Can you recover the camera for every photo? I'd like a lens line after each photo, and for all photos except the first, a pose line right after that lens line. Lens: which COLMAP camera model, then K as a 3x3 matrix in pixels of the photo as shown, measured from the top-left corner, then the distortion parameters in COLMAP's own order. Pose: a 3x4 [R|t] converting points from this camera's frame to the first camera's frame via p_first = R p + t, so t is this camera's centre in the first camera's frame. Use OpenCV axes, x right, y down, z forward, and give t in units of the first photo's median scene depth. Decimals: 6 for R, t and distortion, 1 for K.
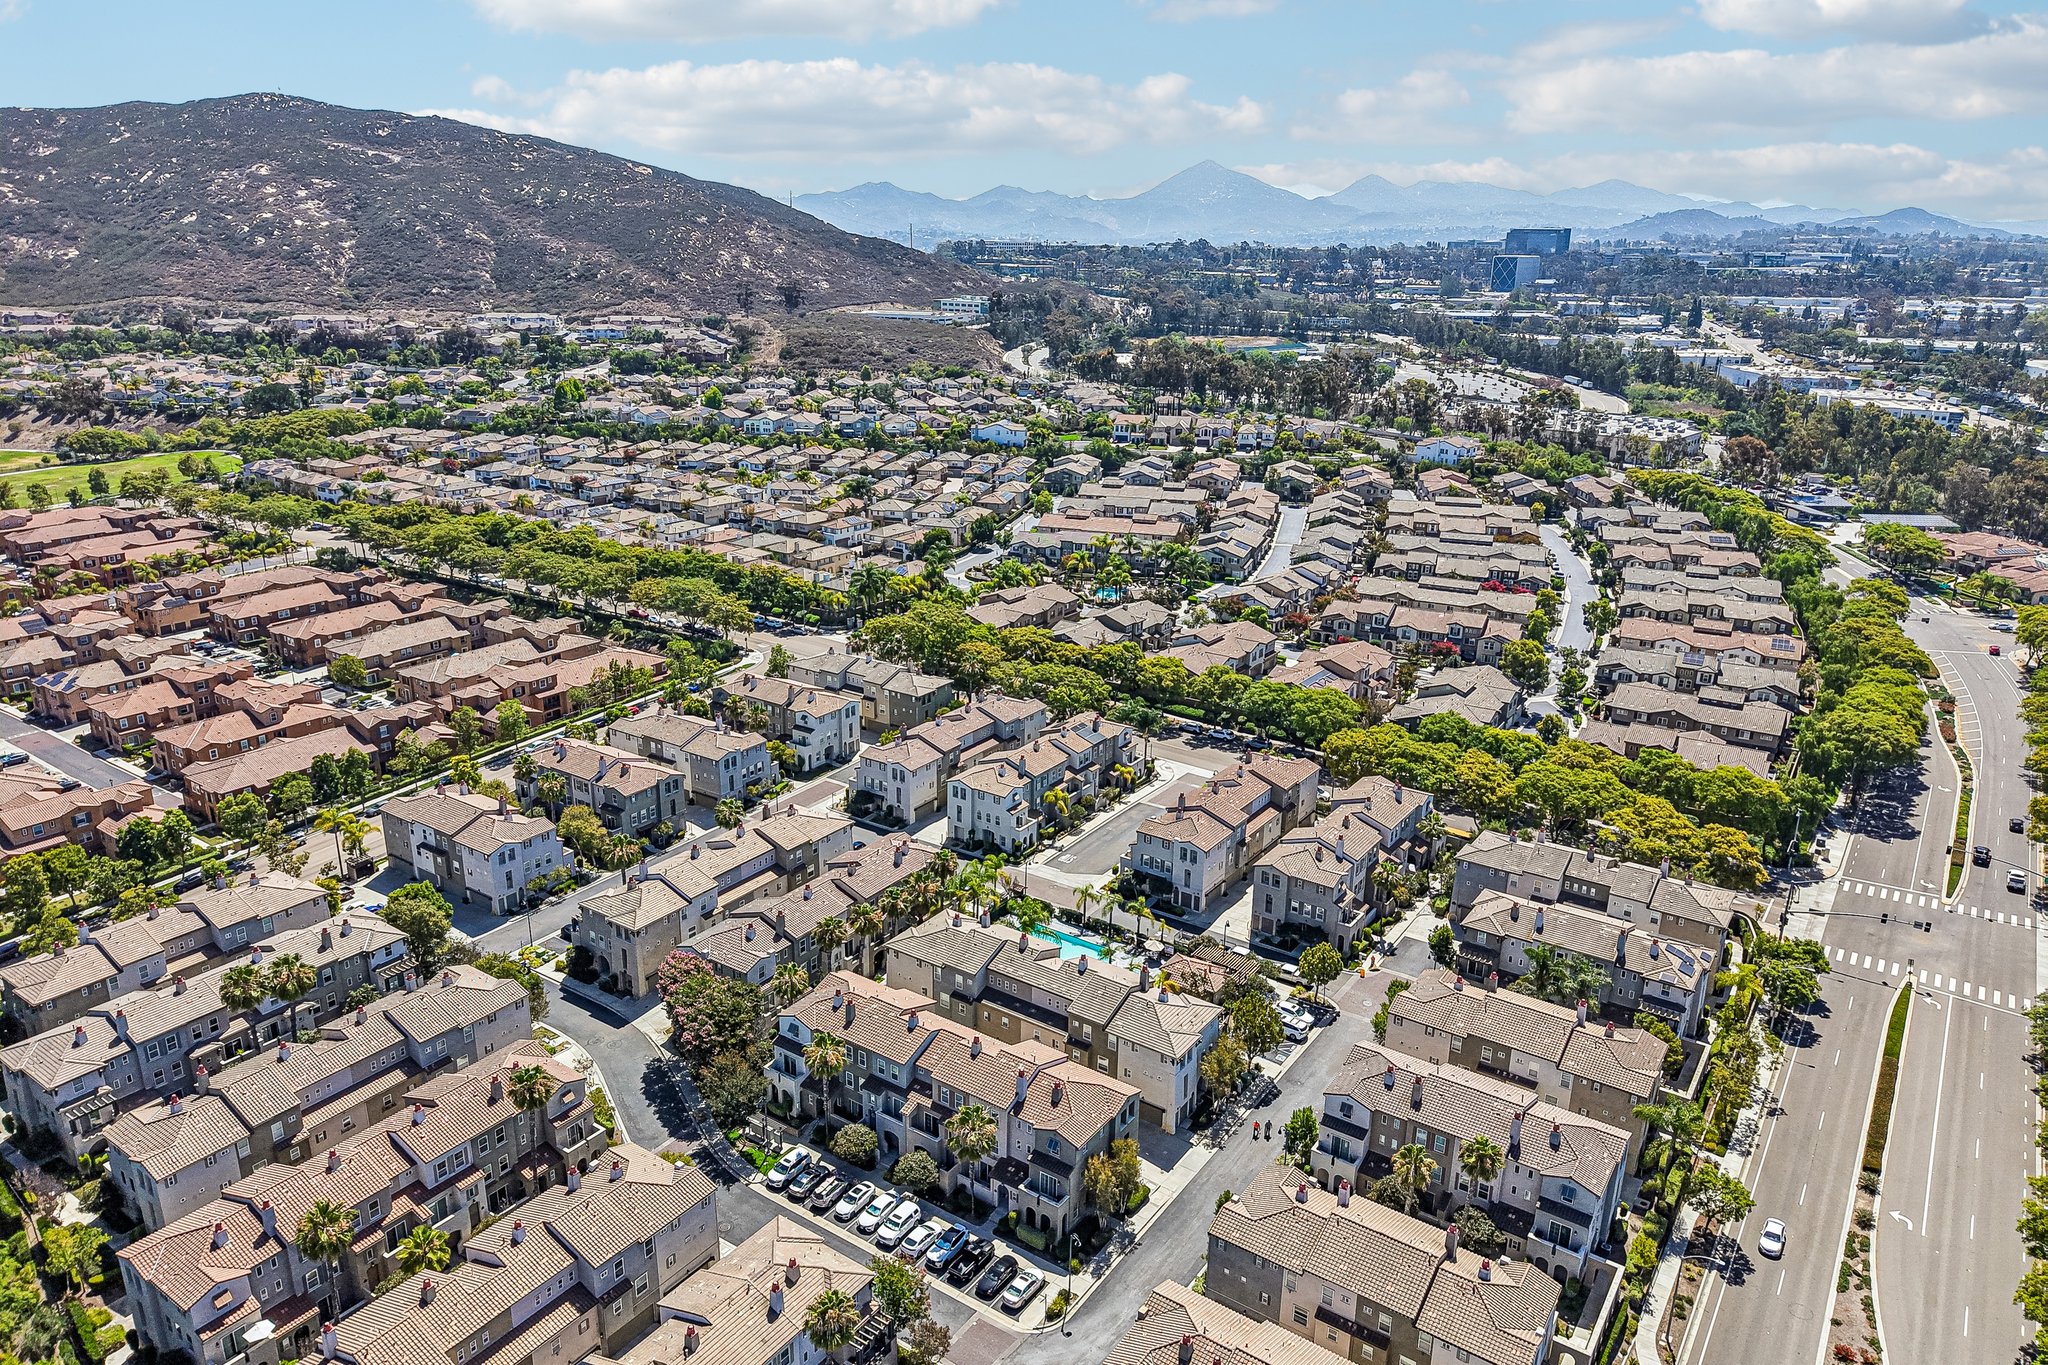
lens RADIAL K [[1365.7, 0, 1027.1], [0, 1365.7, 676.4], [0, 0, 1]] dist [0.031239, -0.030375]
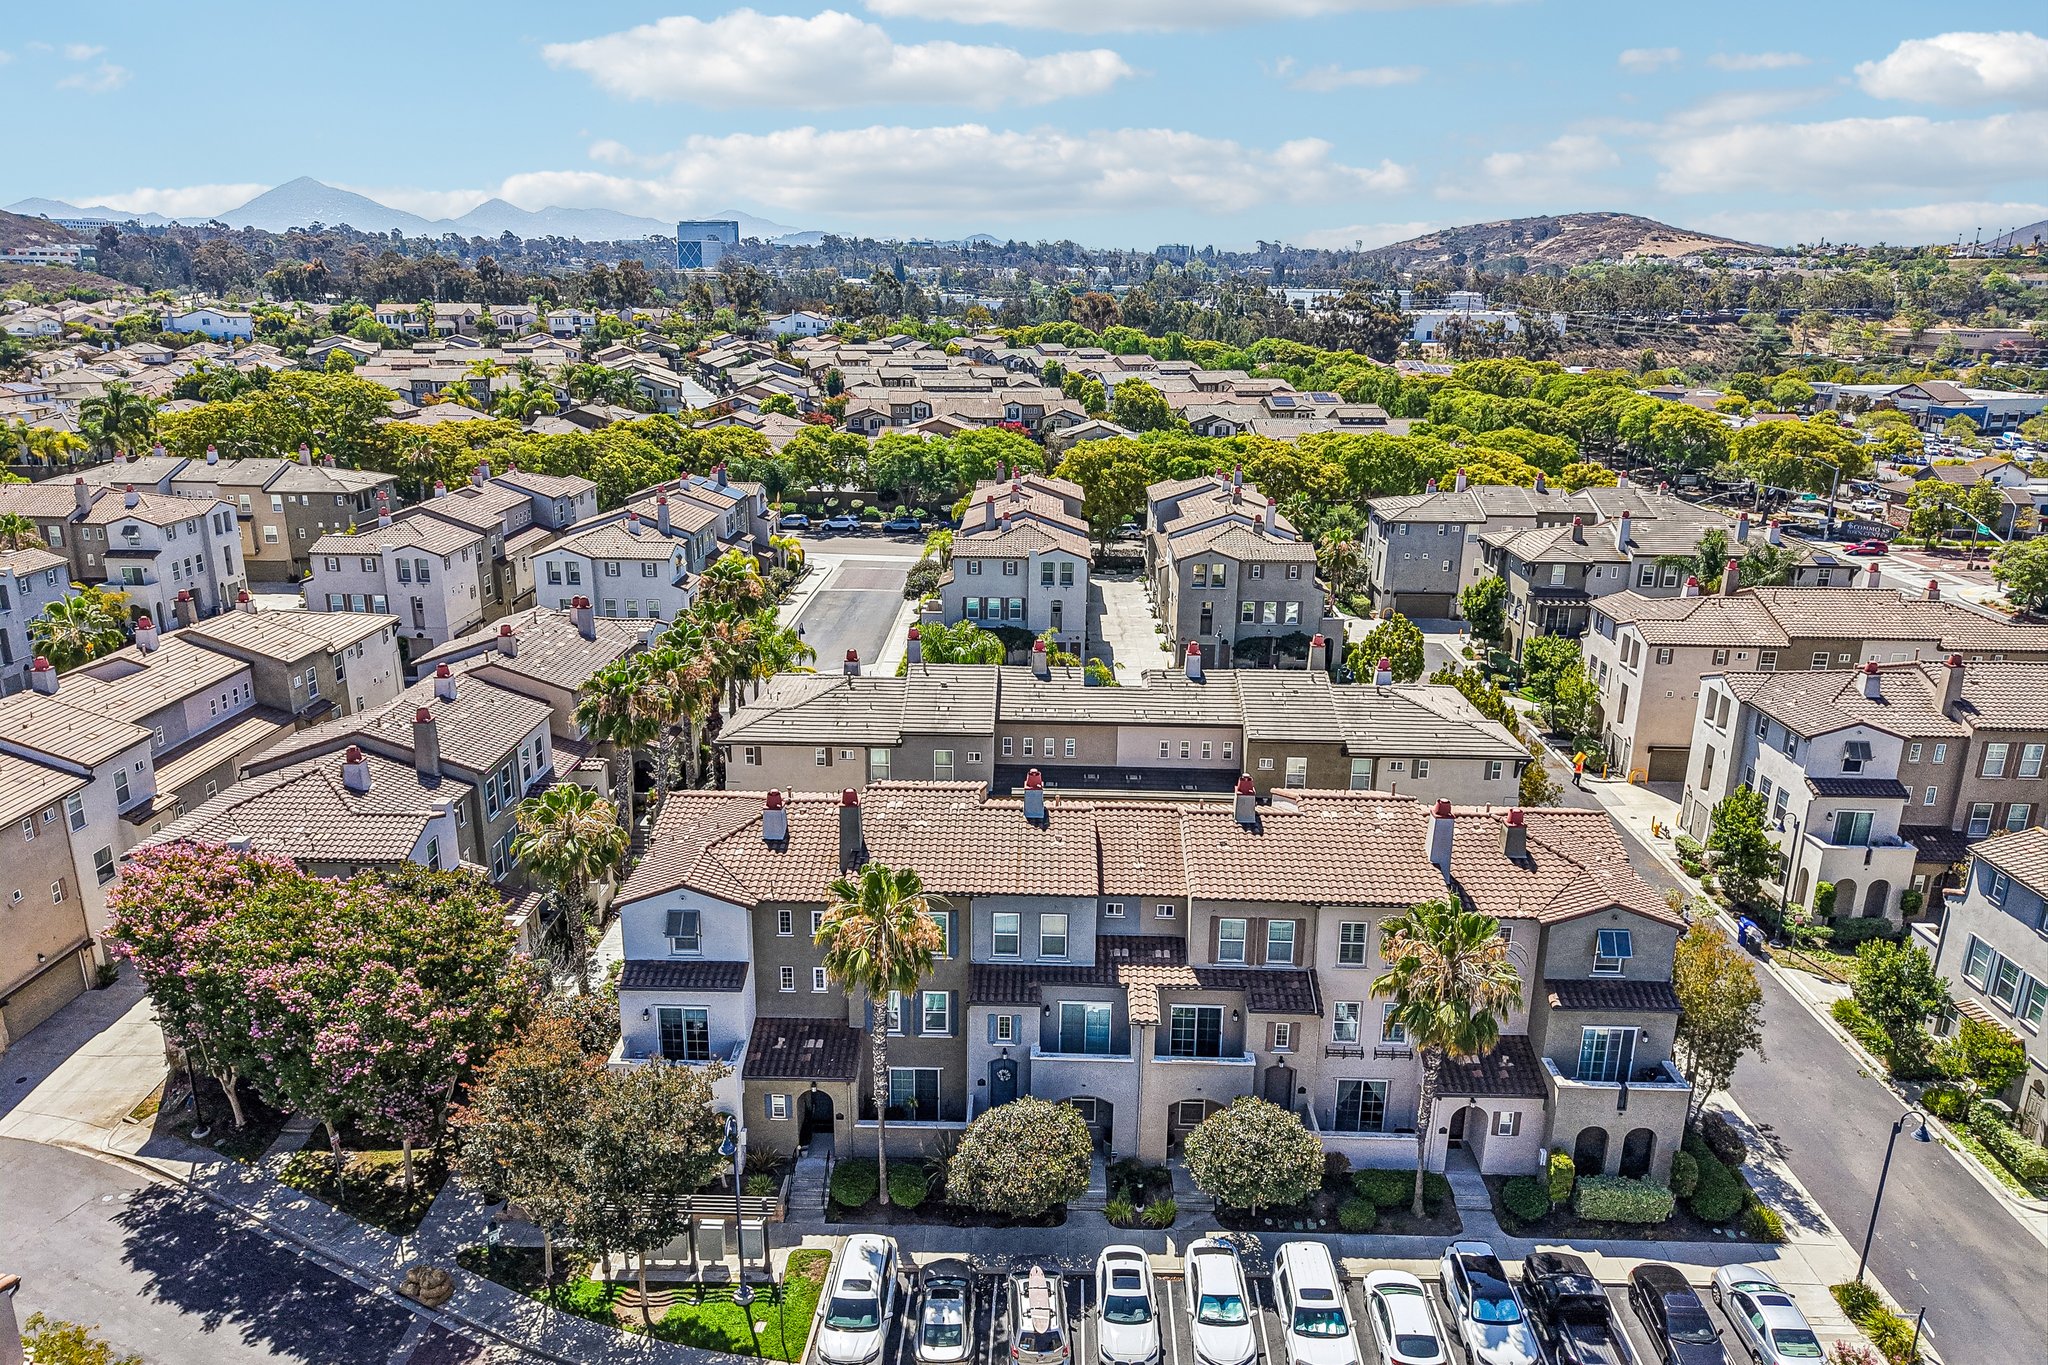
lens RADIAL K [[1365.7, 0, 1018.6], [0, 1365.7, 697.6], [0, 0, 1]] dist [0.031239, -0.030375]
pose [[0.837114, -0.166921, 0.520939, -0.268716], [0.170039, 0.984532, 0.042227, 0.202911], [-0.519930, 0.053231, 0.852549, 0.668377]]
